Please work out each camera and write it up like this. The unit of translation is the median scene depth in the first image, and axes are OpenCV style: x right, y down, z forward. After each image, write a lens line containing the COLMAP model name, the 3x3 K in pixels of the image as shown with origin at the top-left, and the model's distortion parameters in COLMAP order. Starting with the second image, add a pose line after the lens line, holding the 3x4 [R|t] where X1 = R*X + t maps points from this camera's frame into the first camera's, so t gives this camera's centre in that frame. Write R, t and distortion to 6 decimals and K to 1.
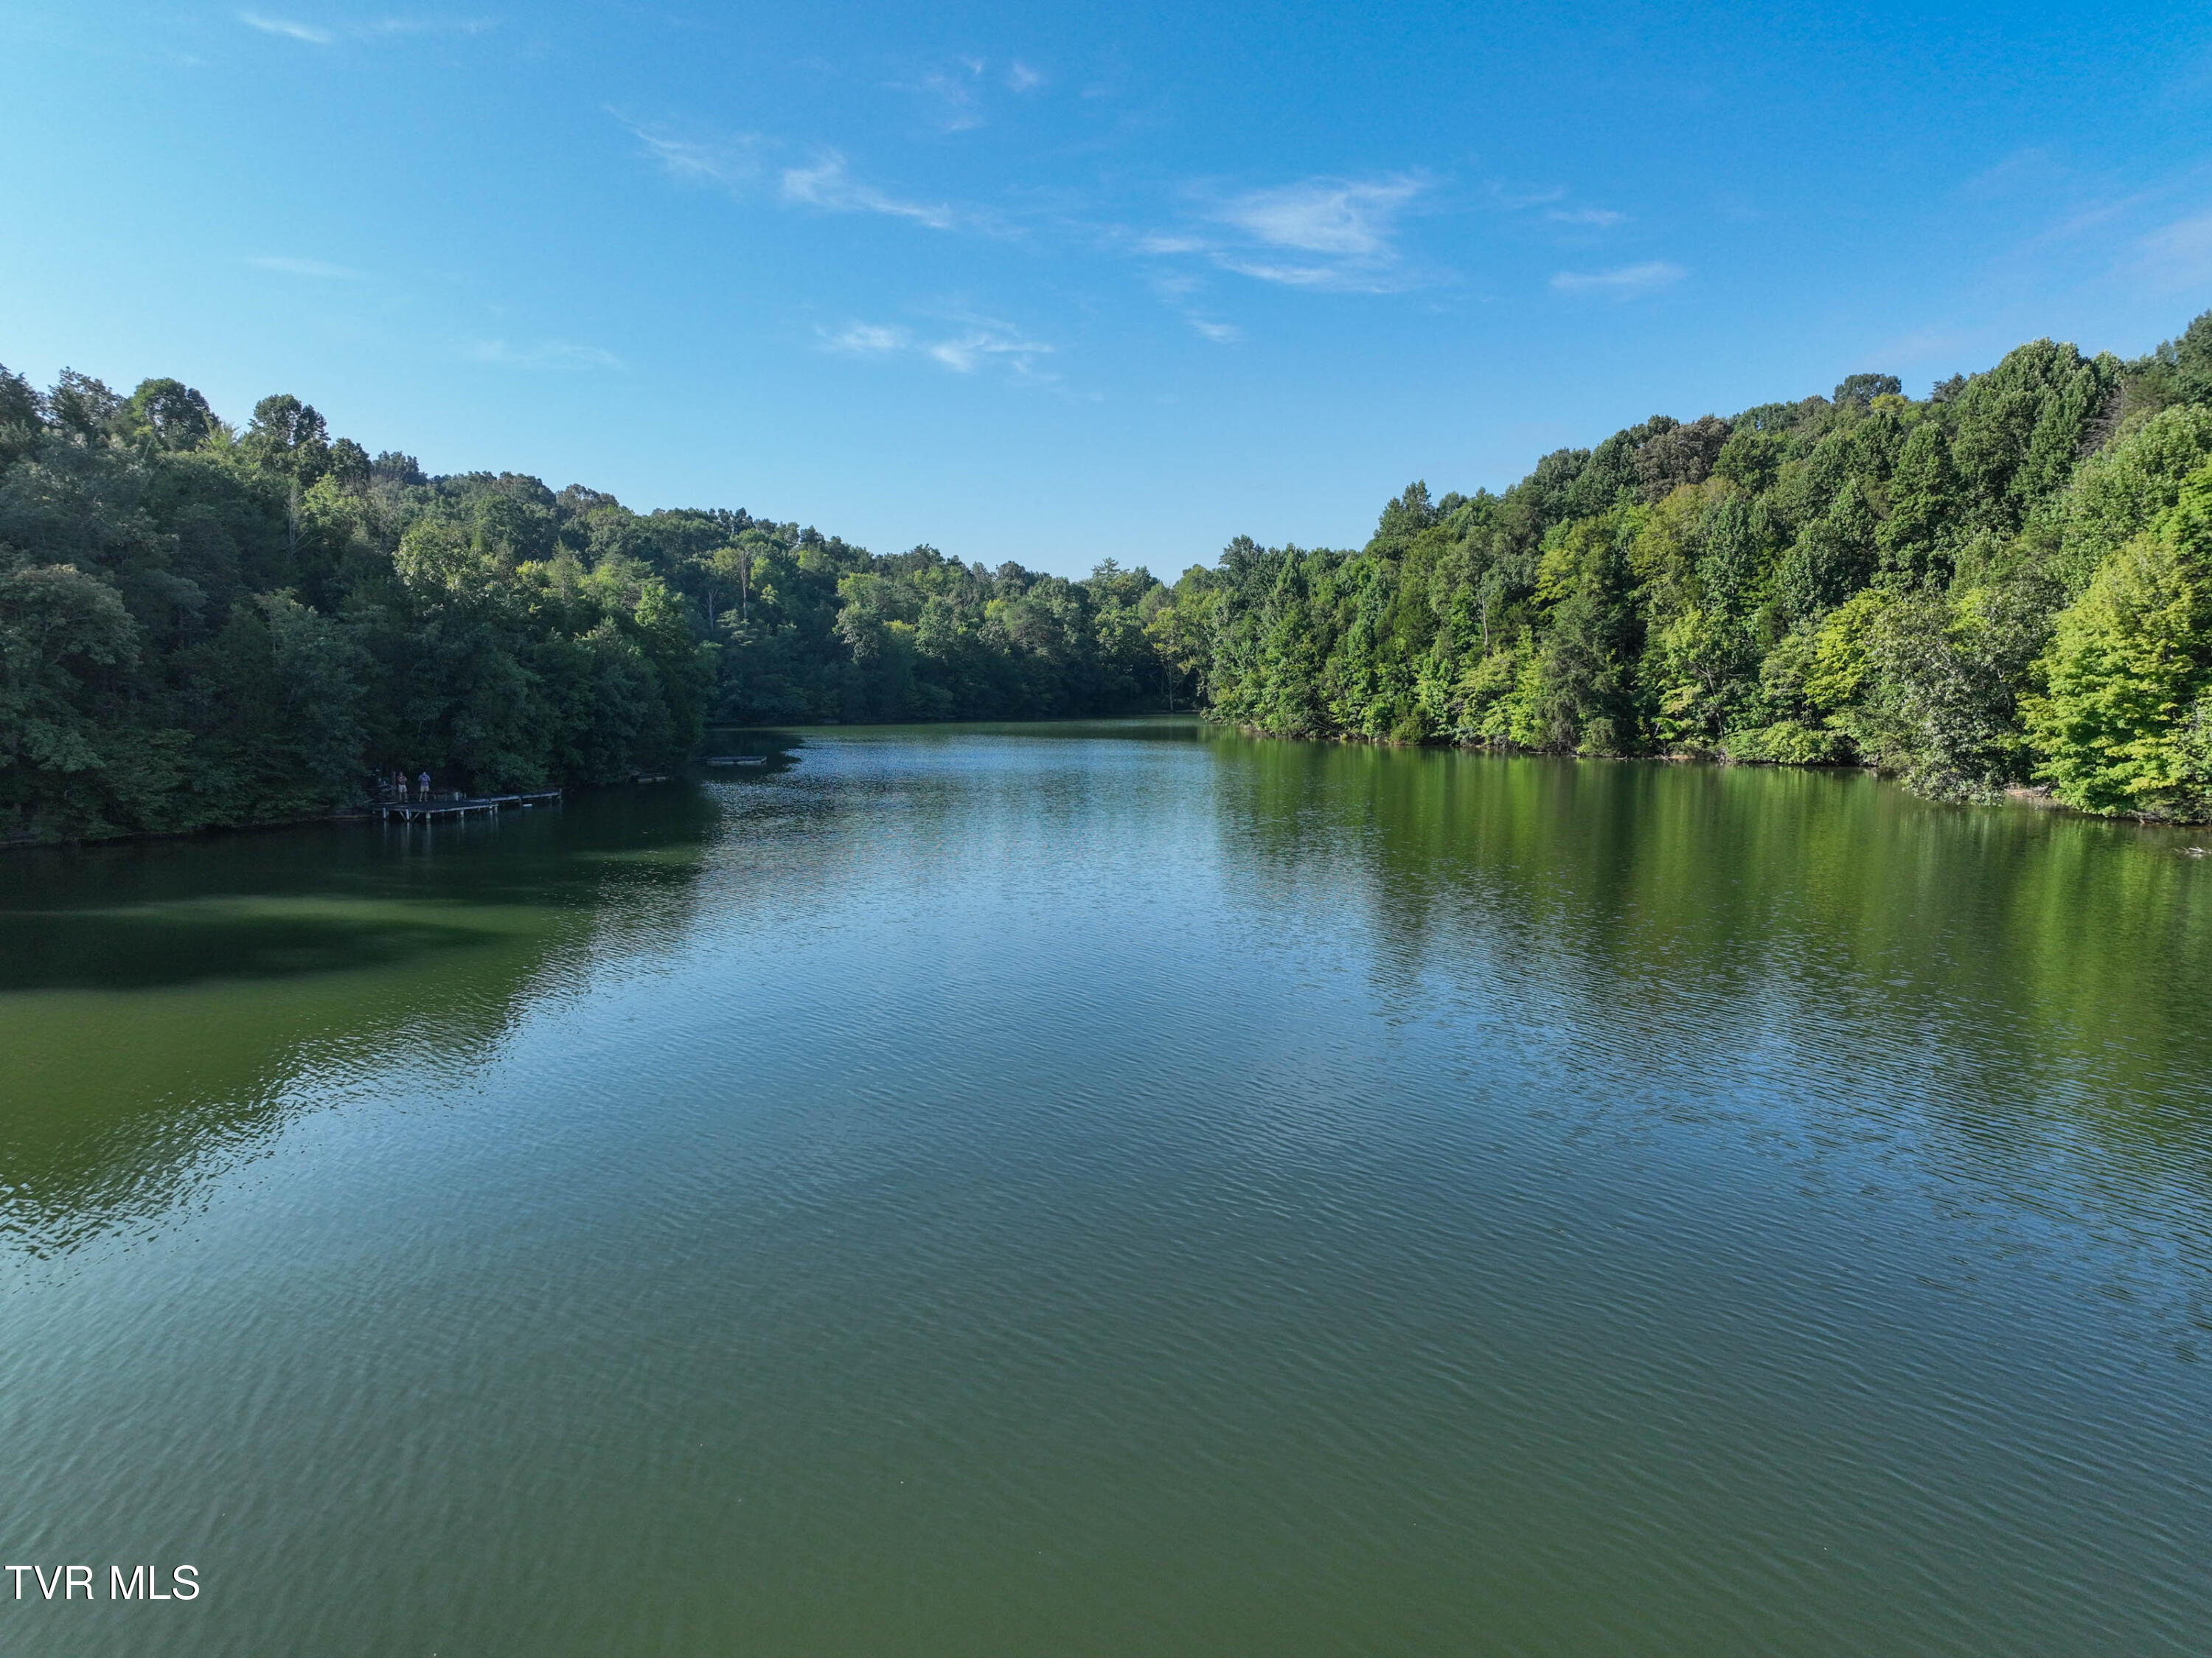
lens RADIAL K [[1542.1, 0, 1102.3], [0, 1542.1, 823.0], [0, 0, 1]] dist [0.006031, 0.003488]
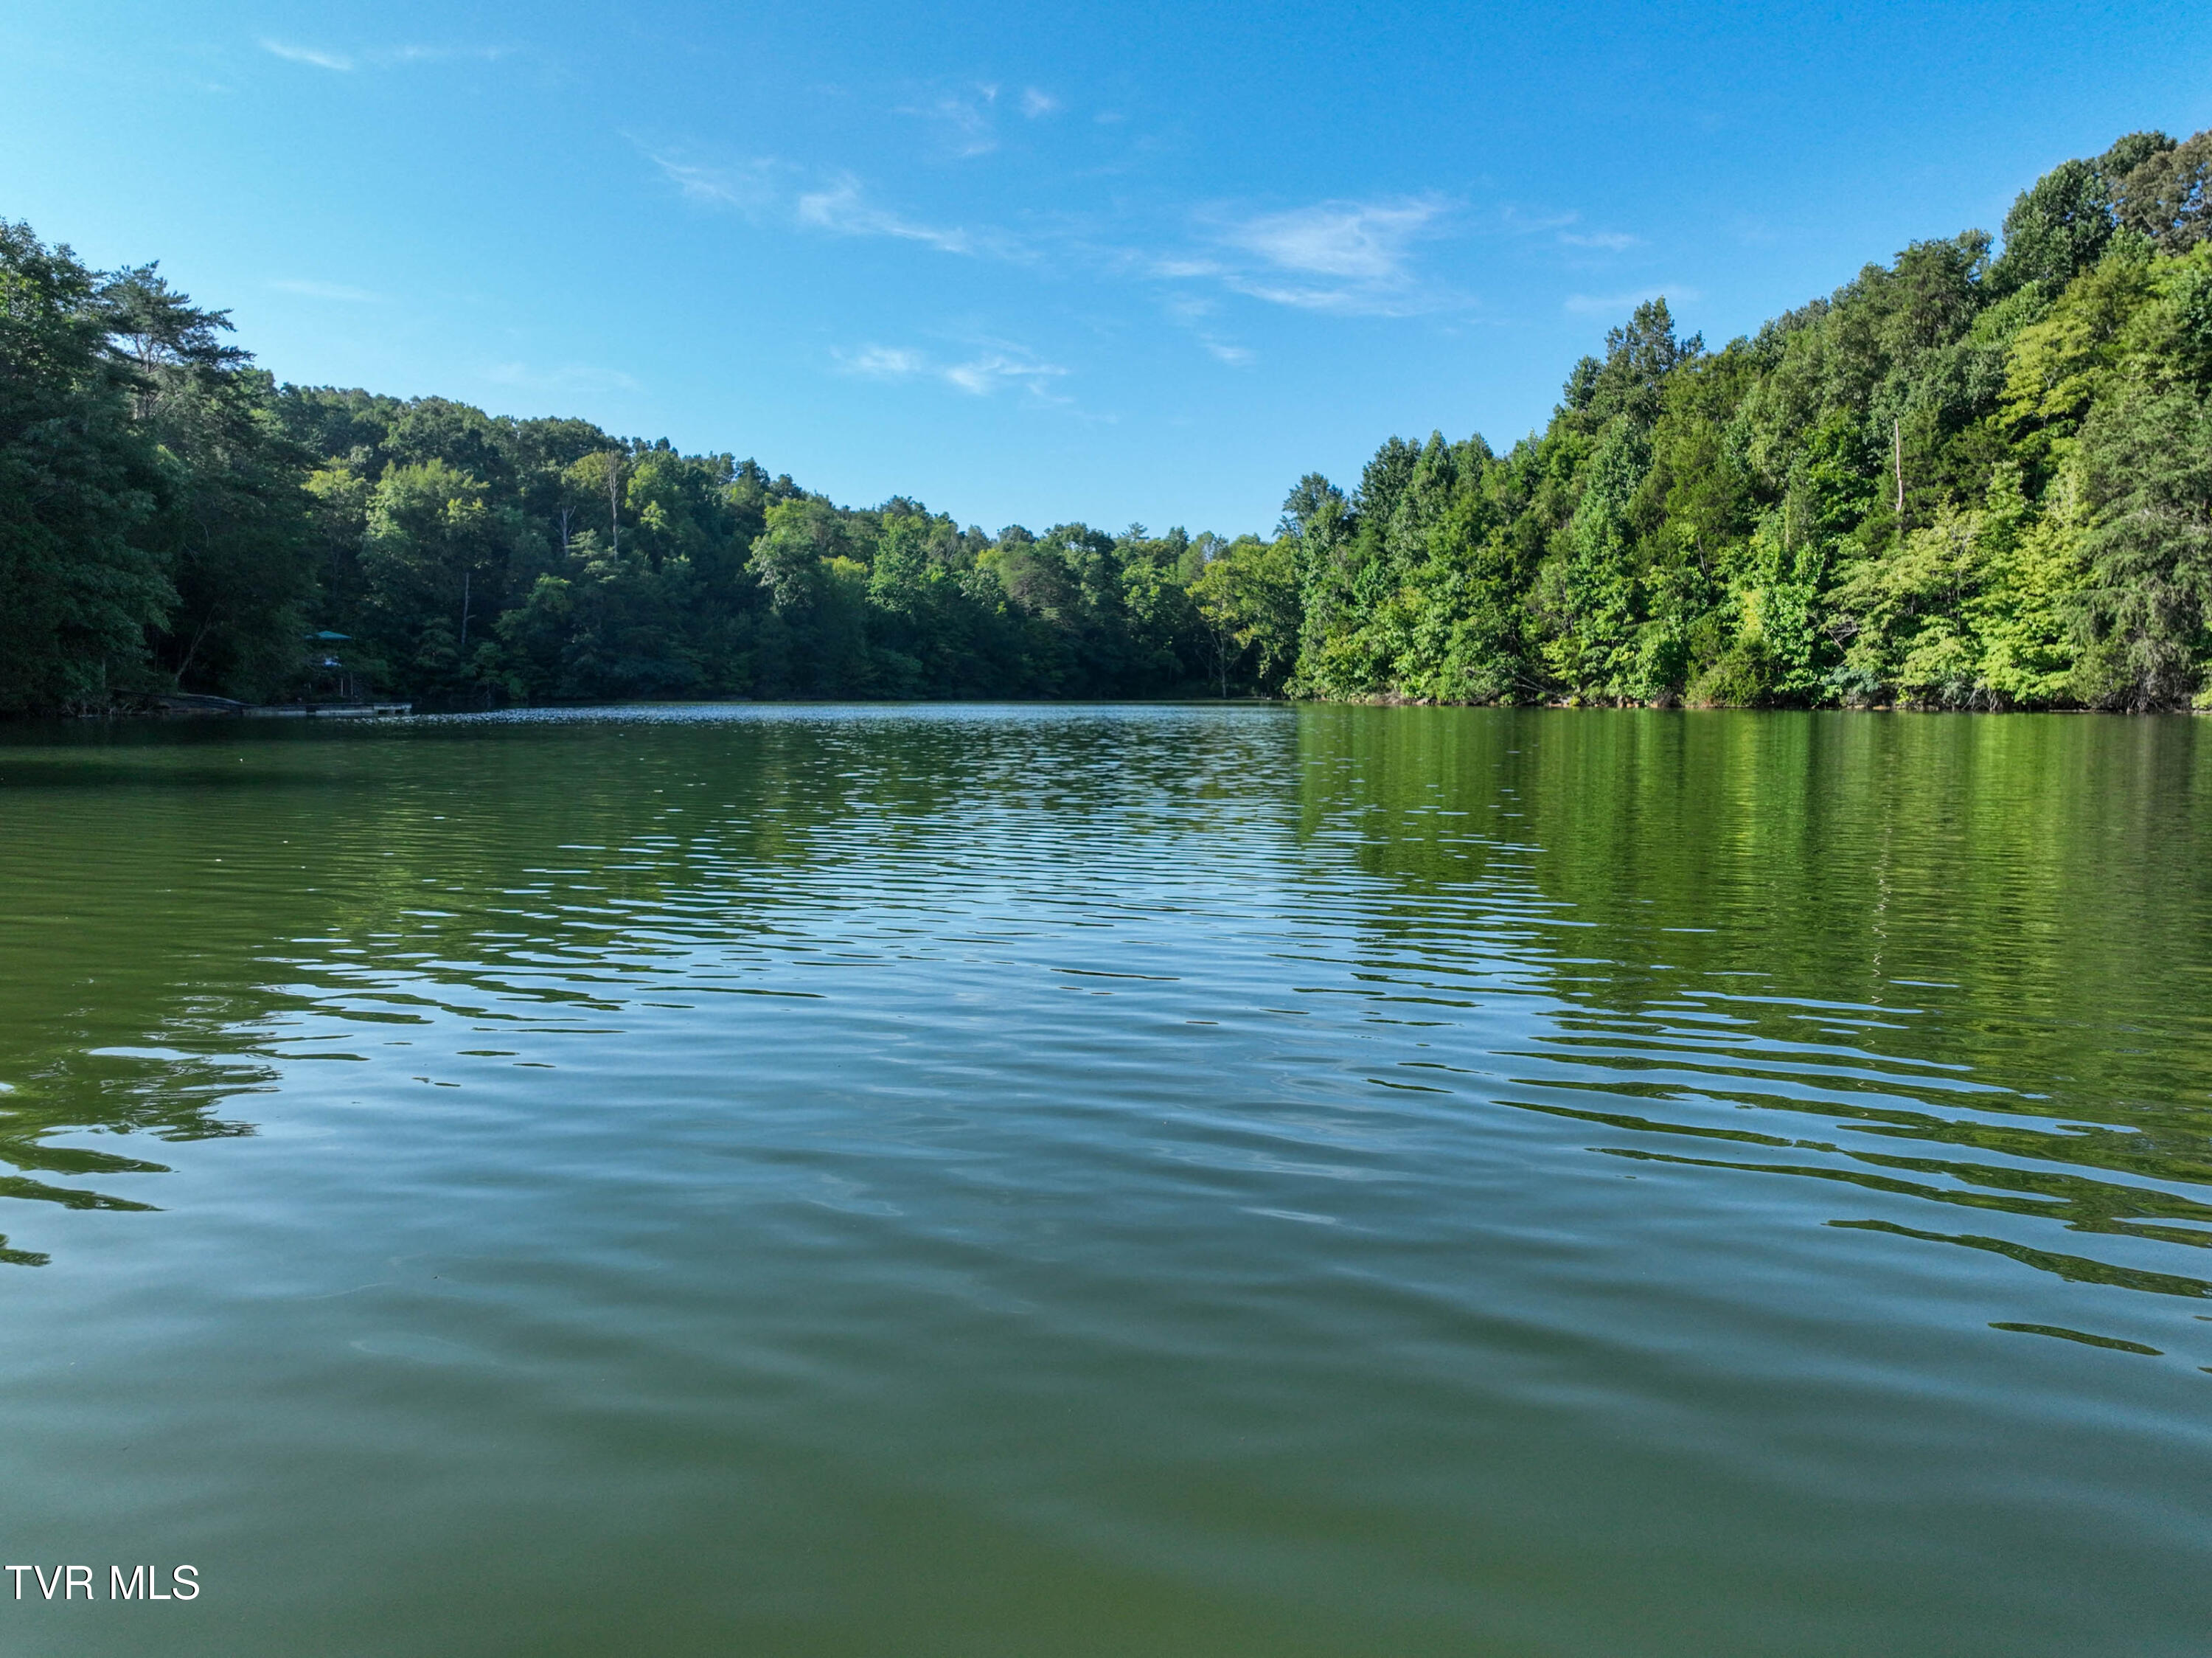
lens RADIAL K [[1544.4, 0, 1119.7], [0, 1544.4, 827.6], [0, 0, 1]] dist [-0.009385, 0.032837]
pose [[0.999994, 0.002504, 0.002442, -0.009686], [-0.002477, 0.999937, -0.010985, -0.001981], [-0.002469, 0.010979, 0.999937, 0.329917]]
